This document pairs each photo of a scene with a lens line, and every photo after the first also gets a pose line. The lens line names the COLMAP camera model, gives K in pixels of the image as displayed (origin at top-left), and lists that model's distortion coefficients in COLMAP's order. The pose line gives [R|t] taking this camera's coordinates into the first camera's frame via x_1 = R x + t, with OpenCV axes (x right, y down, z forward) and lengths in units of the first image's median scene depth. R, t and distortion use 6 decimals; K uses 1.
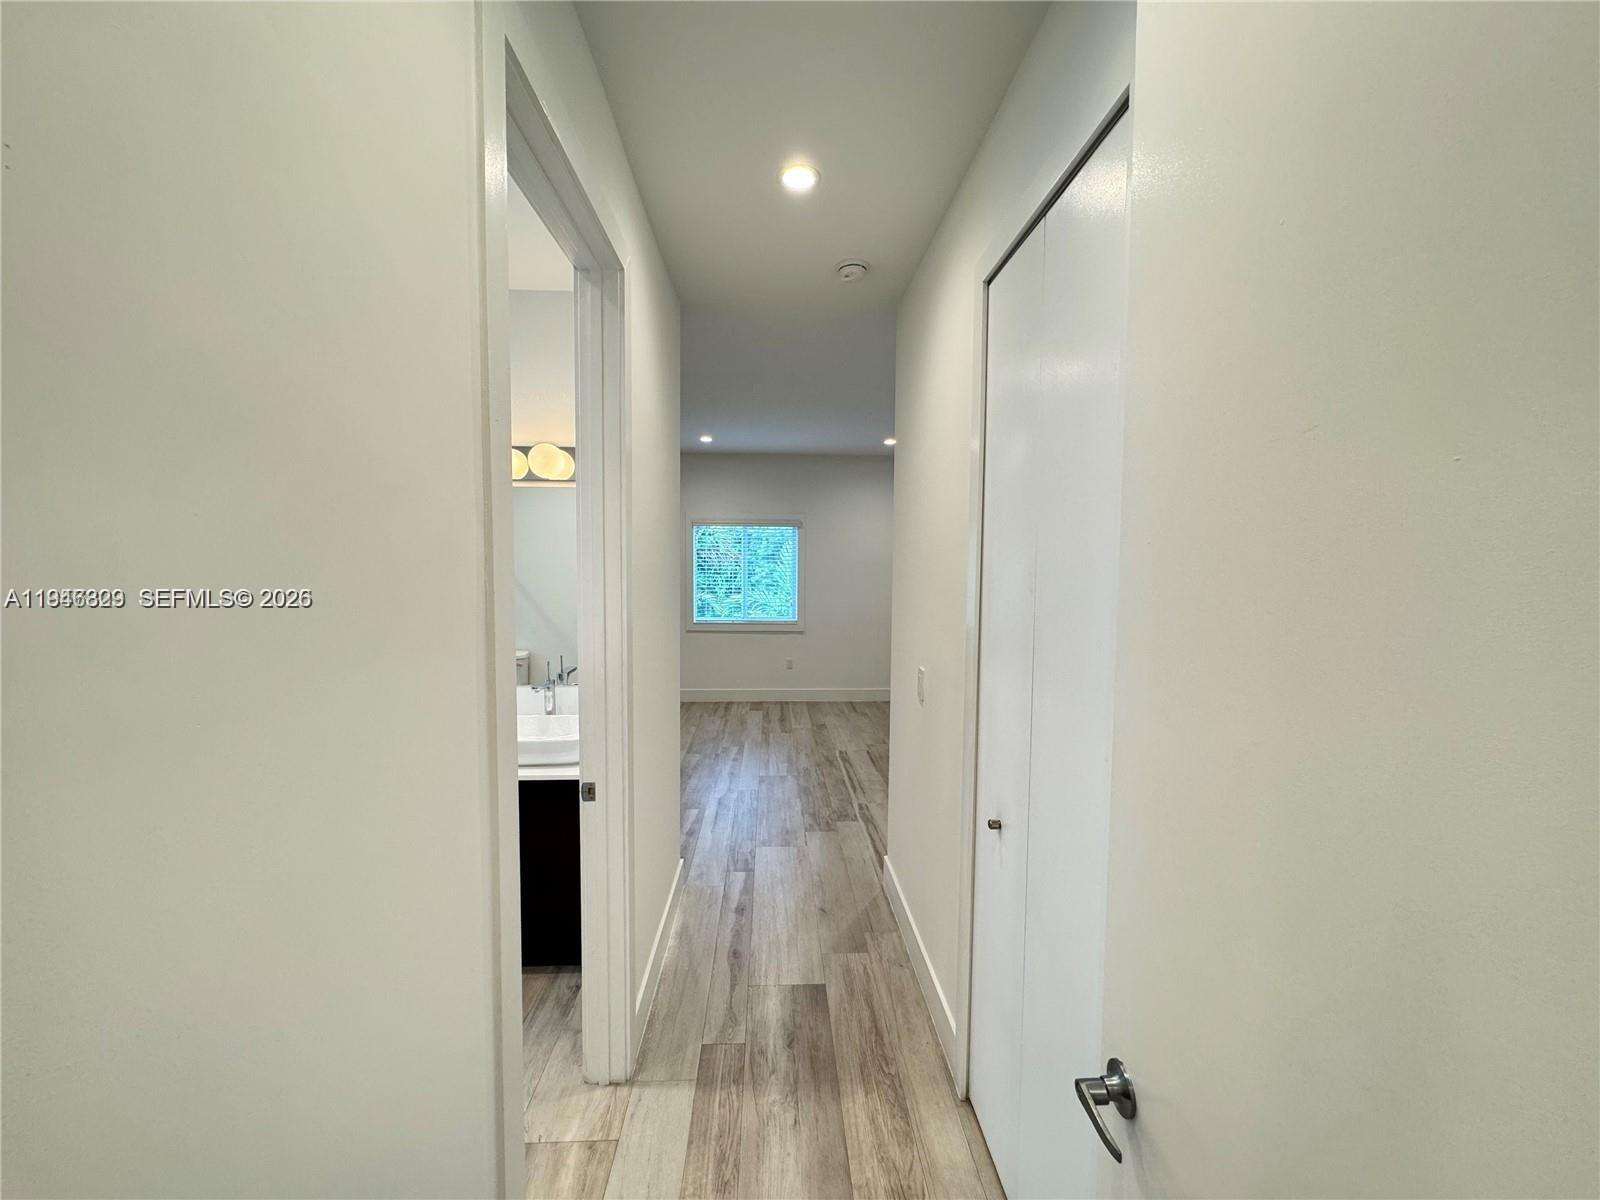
lens RADIAL K [[636.2, 0, 800.0], [0, 636.2, 600.0], [0, 0, 1]] dist [-0.000949, 0.000047]
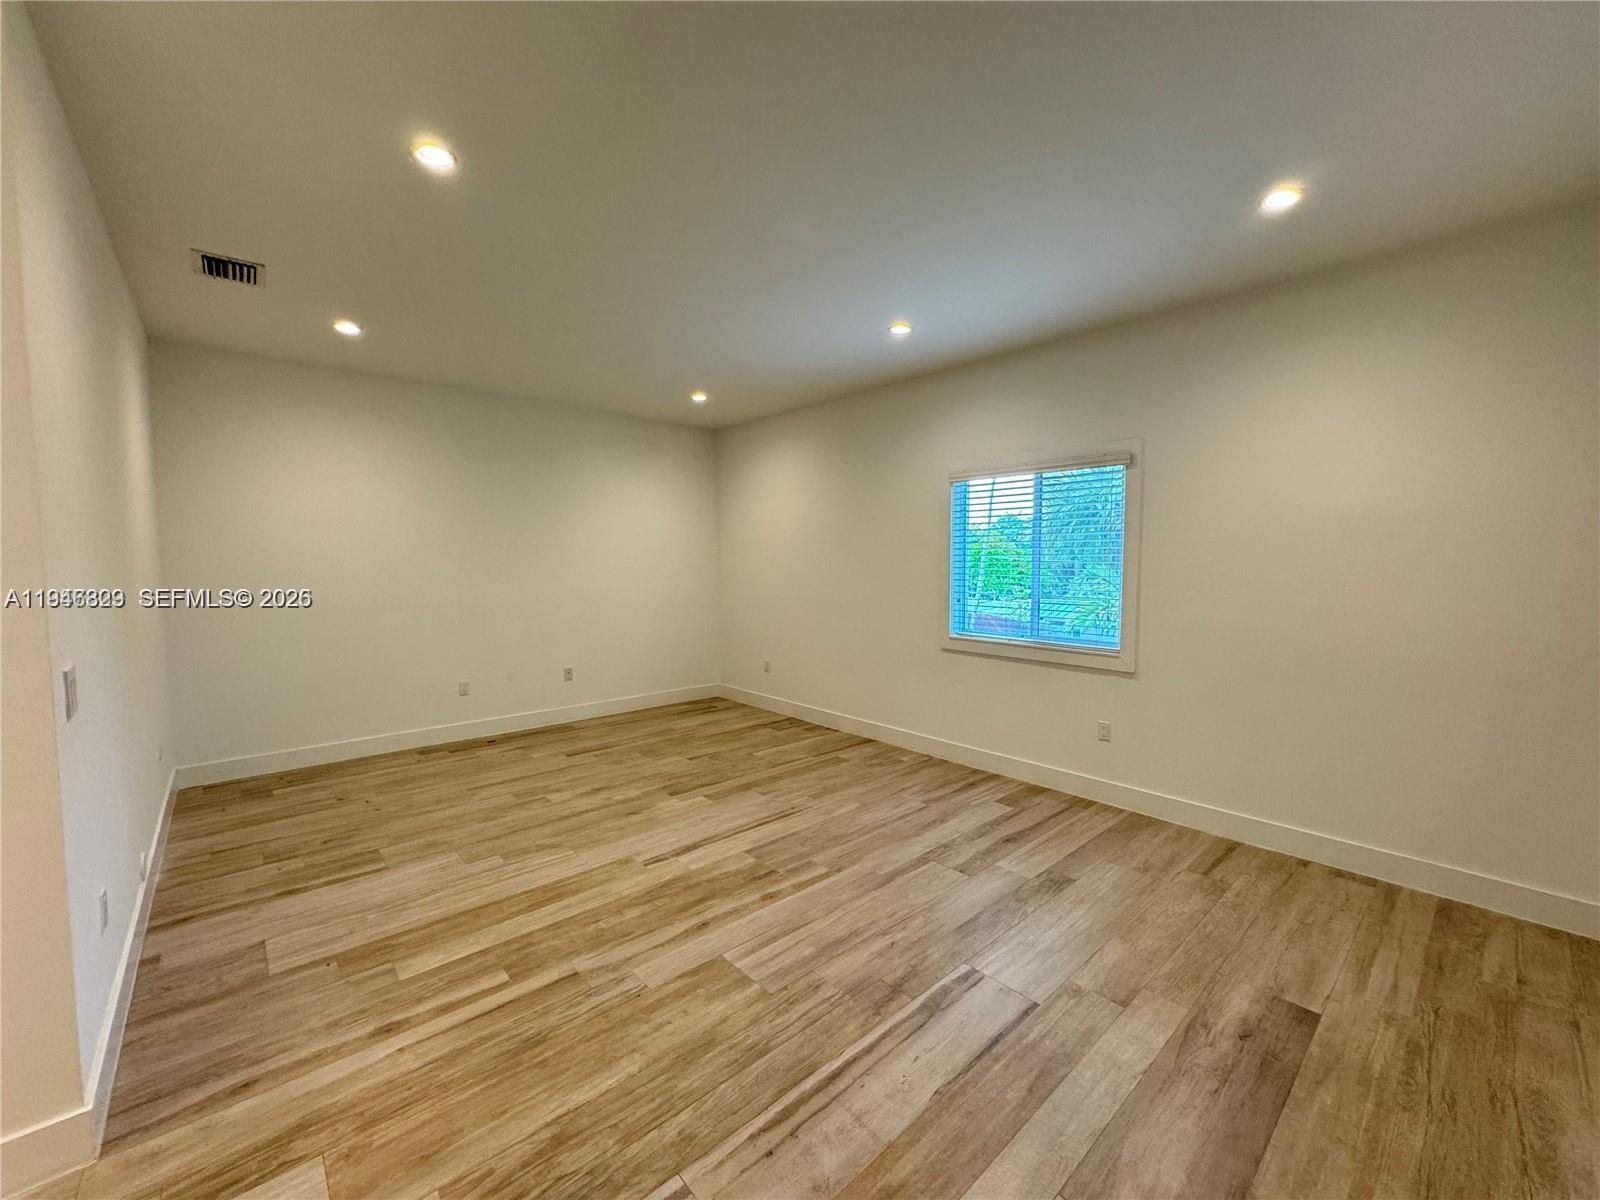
lens RADIAL K [[636.2, 0, 800.0], [0, 636.2, 600.0], [0, 0, 1]] dist [-0.000949, 0.000047]
pose [[0.630748, 0.040336, -0.774939, 0.267047], [-0.040490, 0.998998, 0.019042, -0.008239], [0.774931, 0.019367, 0.631750, 0.563553]]
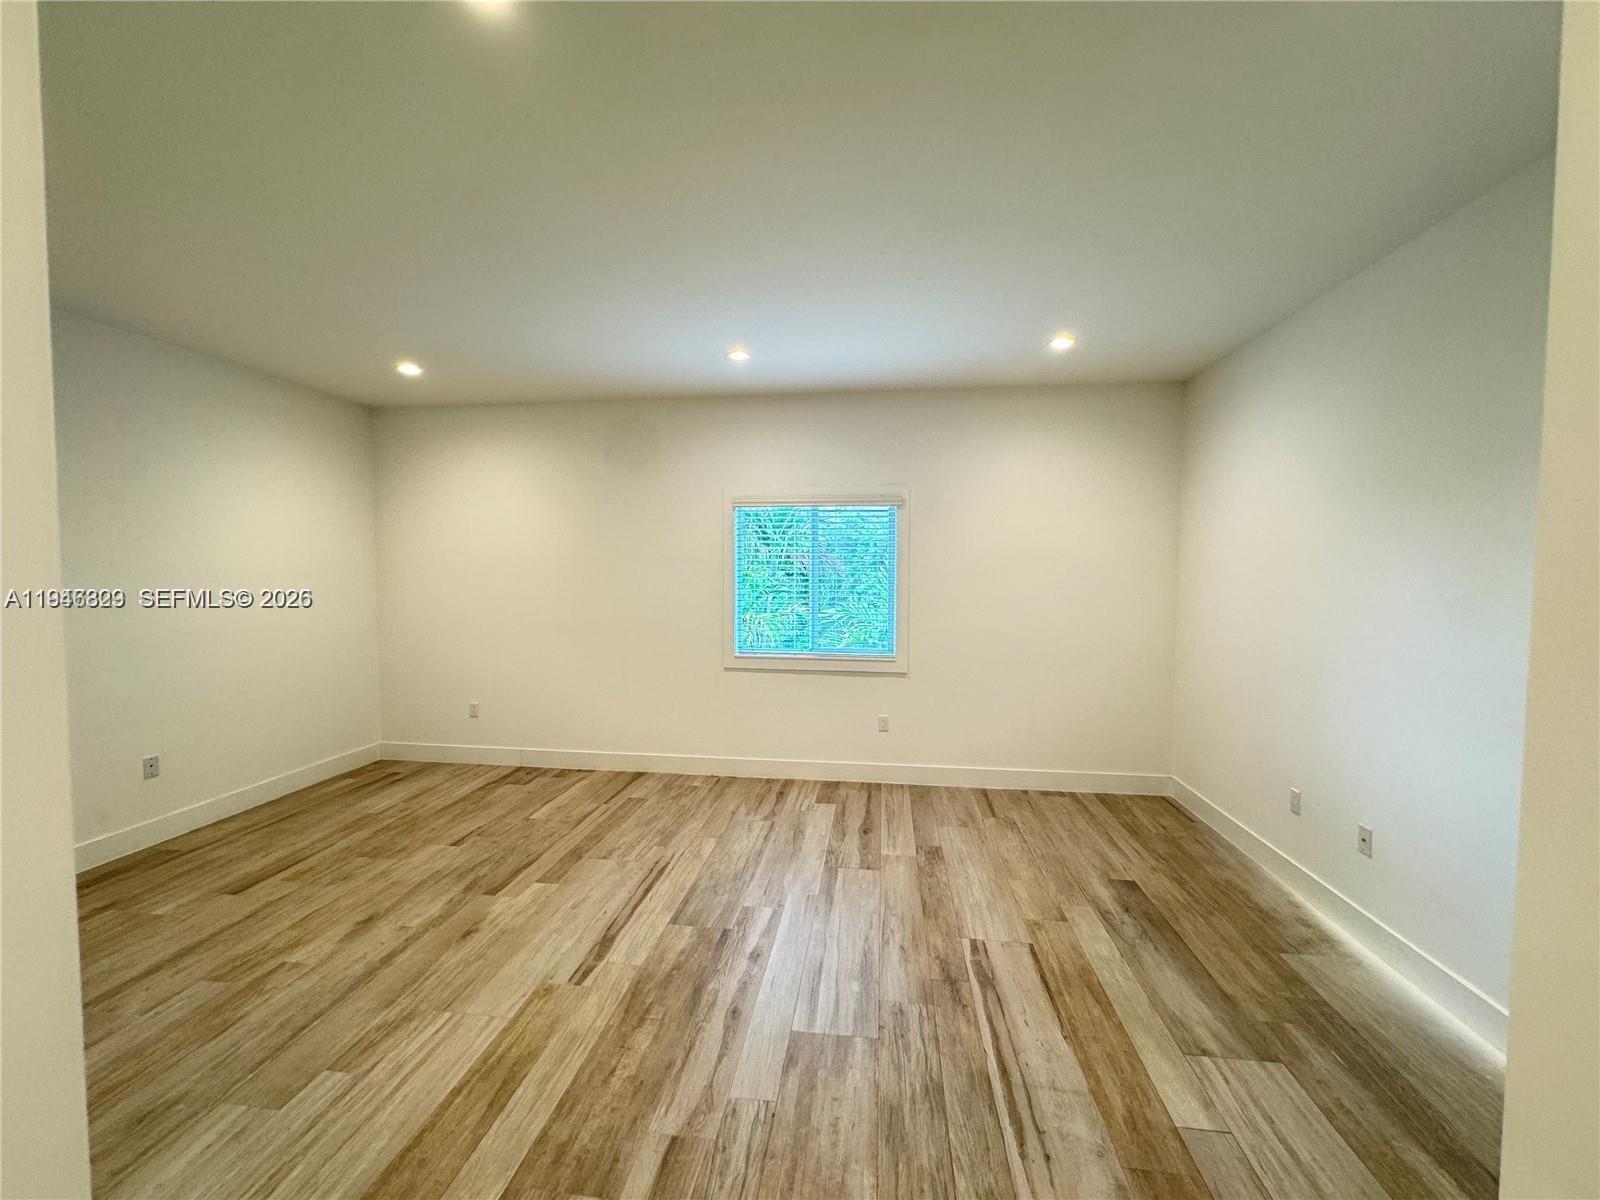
lens RADIAL K [[636.2, 0, 800.0], [0, 636.2, 600.0], [0, 0, 1]] dist [-0.000949, 0.000047]
pose [[0.984364, 0.004763, -0.176082, 0.015034], [-0.007400, 0.999870, -0.014323, -0.014744], [0.175991, 0.015402, 0.984271, 0.430420]]
